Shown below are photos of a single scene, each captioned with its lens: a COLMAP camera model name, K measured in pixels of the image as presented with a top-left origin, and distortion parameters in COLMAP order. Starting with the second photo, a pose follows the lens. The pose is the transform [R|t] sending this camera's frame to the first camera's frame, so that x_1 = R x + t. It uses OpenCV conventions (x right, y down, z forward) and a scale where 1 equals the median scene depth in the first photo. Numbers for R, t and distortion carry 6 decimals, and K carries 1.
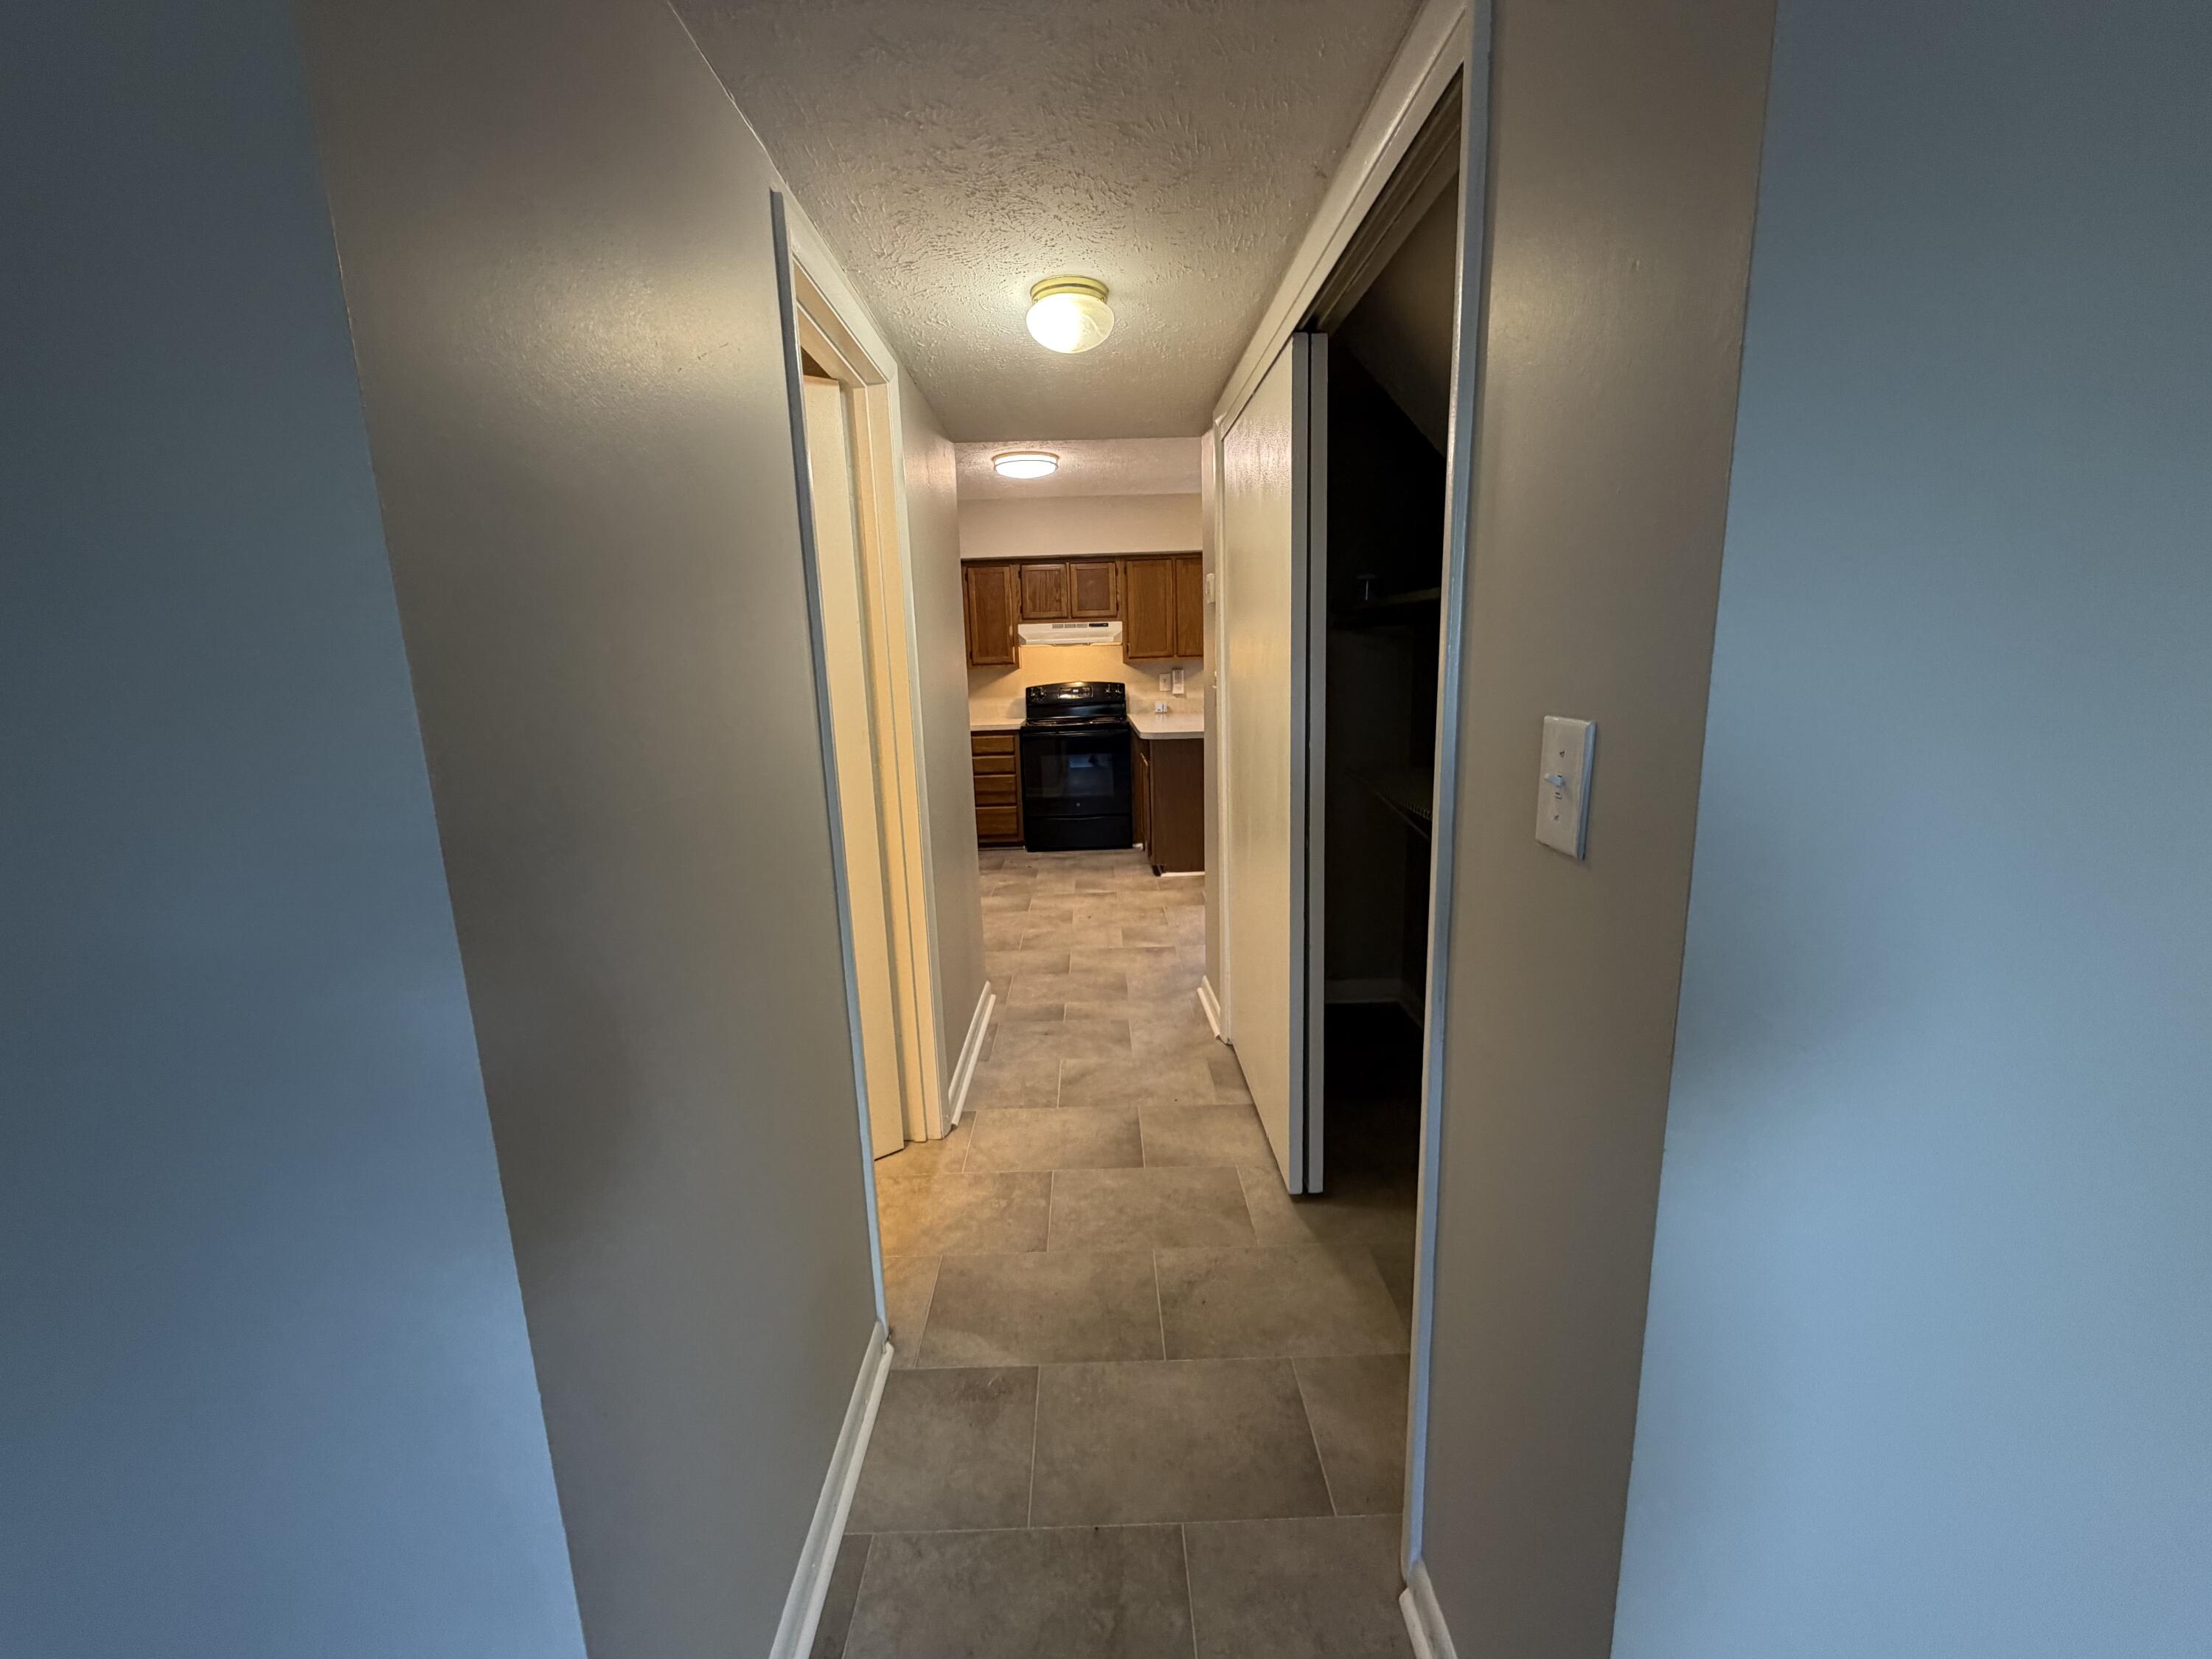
lens RADIAL K [[878.5, 0, 1098.2], [0, 878.5, 828.2], [0, 0, 1]] dist [-0.001862, 0.000088]
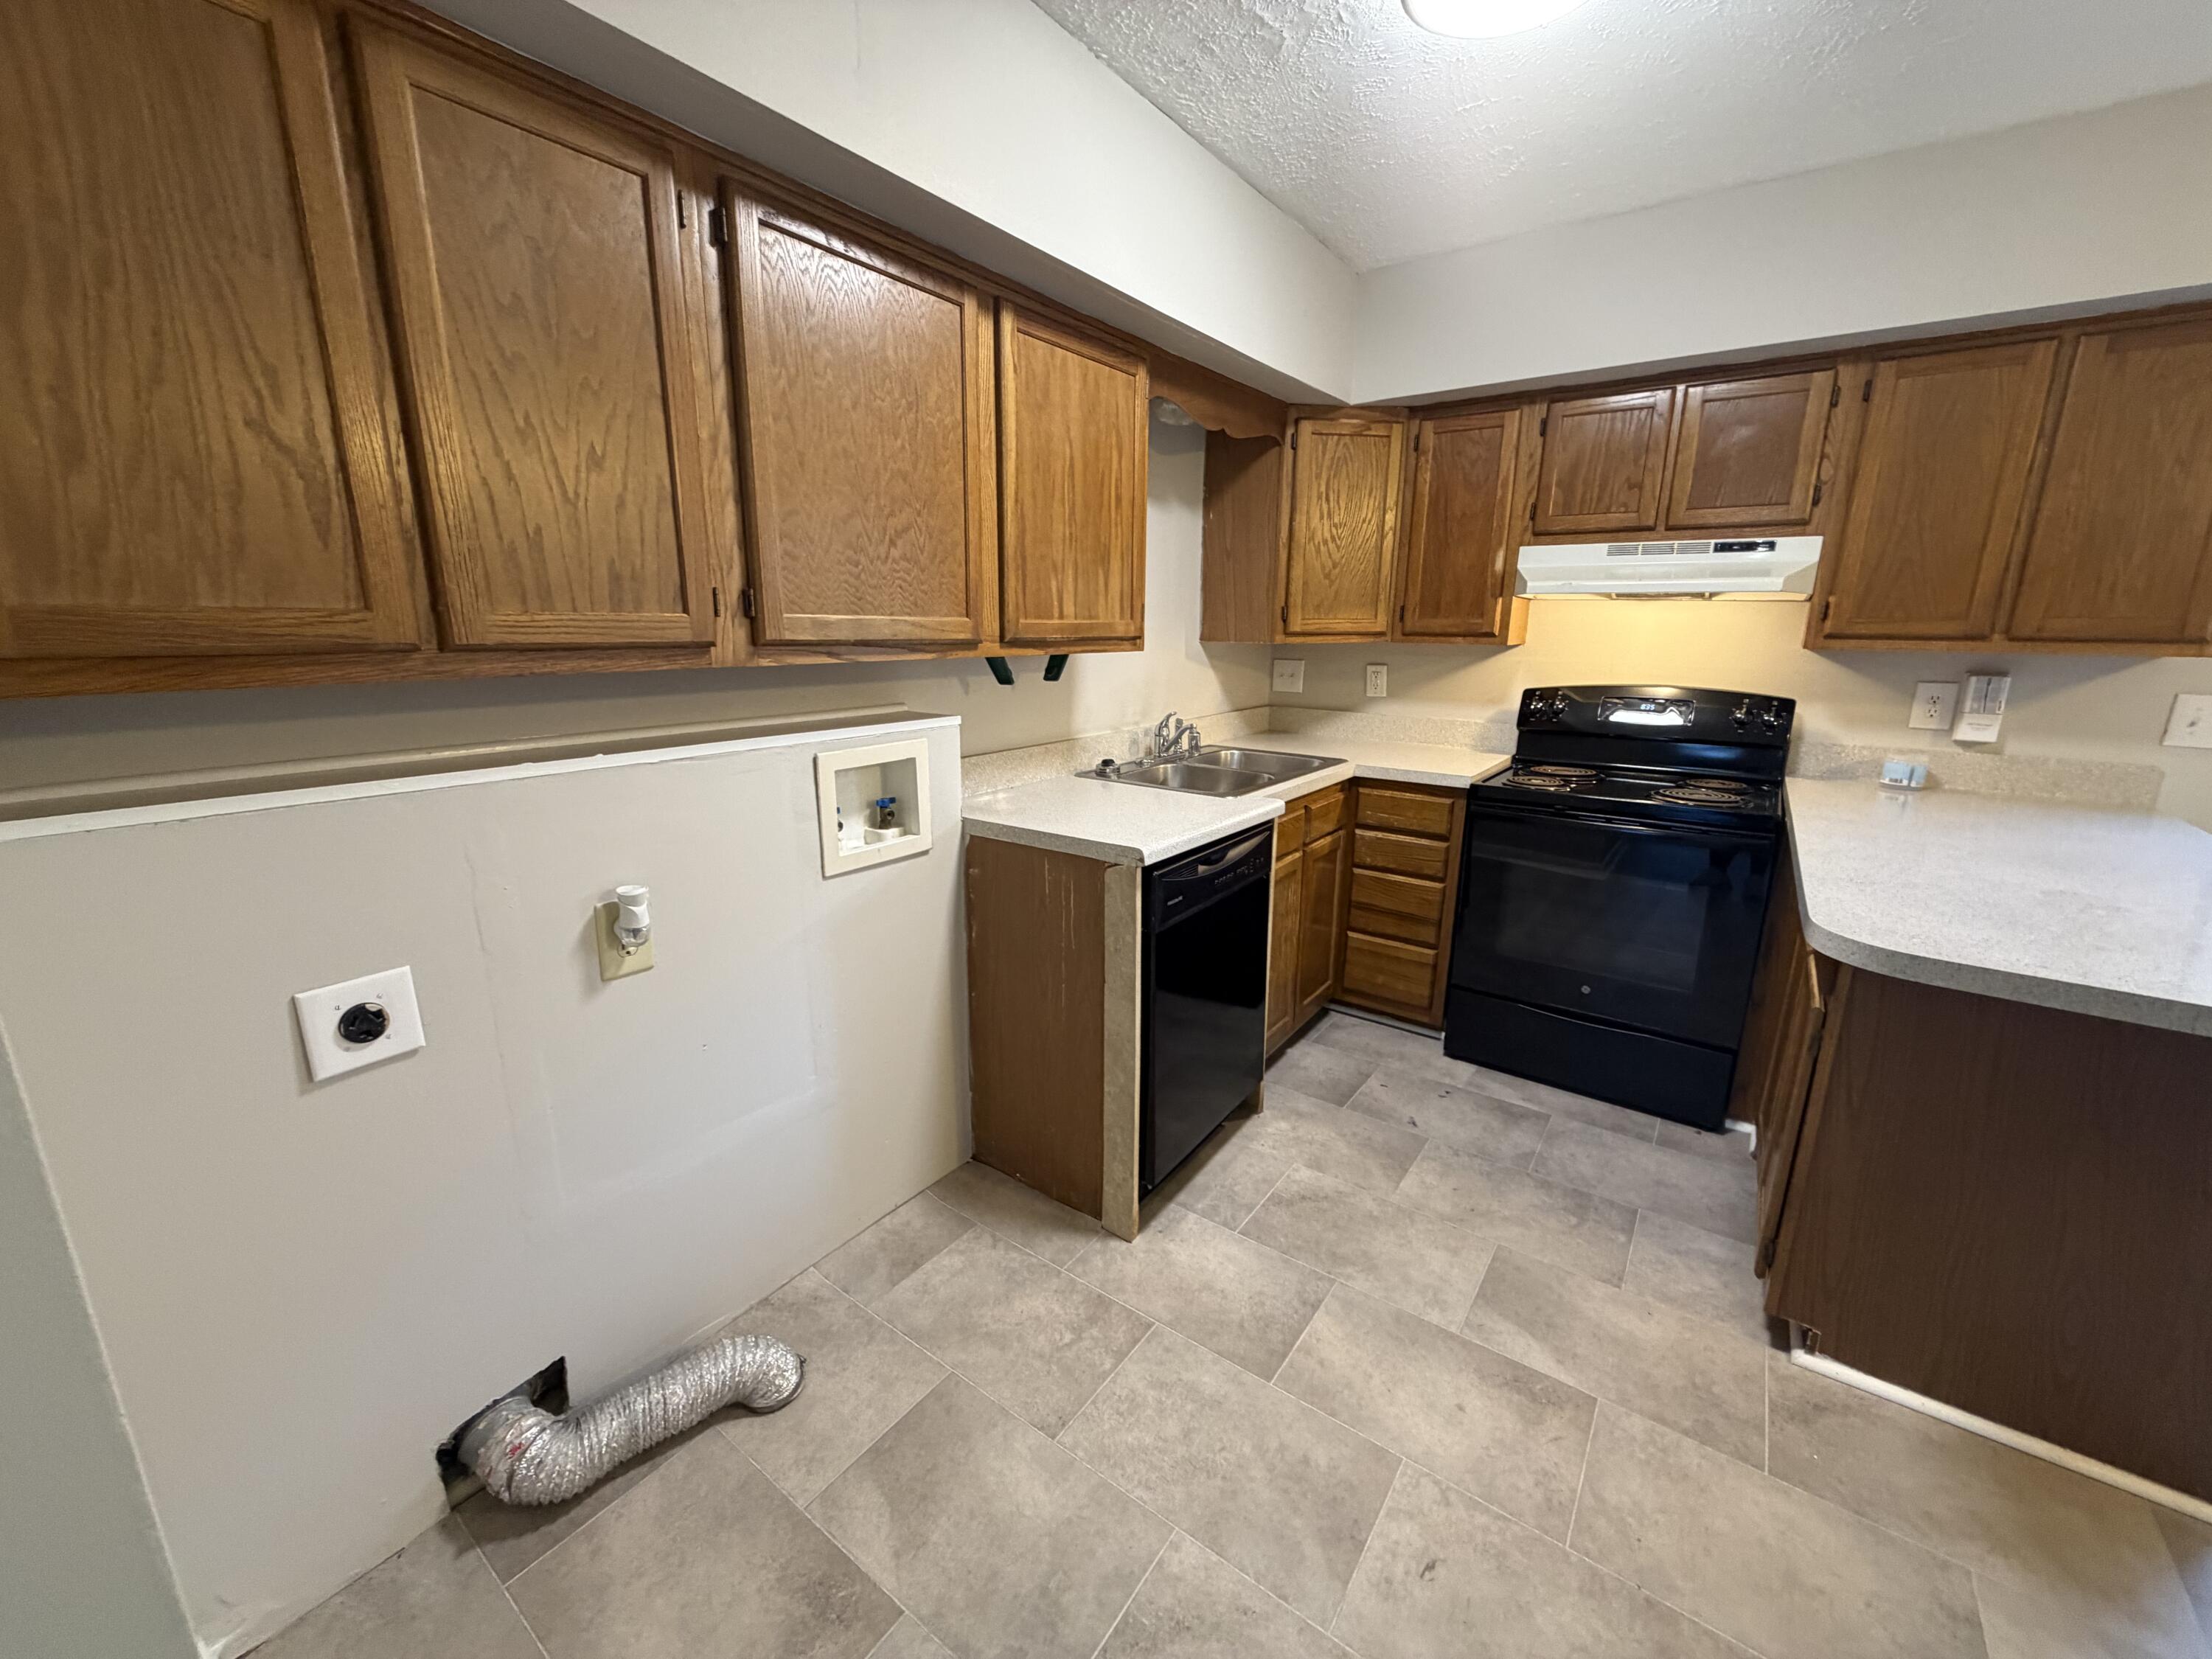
lens RADIAL K [[878.5, 0, 1098.2], [0, 878.5, 828.2], [0, 0, 1]] dist [-0.001862, 0.000088]
pose [[0.797019, 0.177977, -0.577135, 0.018809], [-0.148640, 0.984006, 0.098179, -0.105595], [0.585378, 0.007535, 0.810726, 0.524208]]
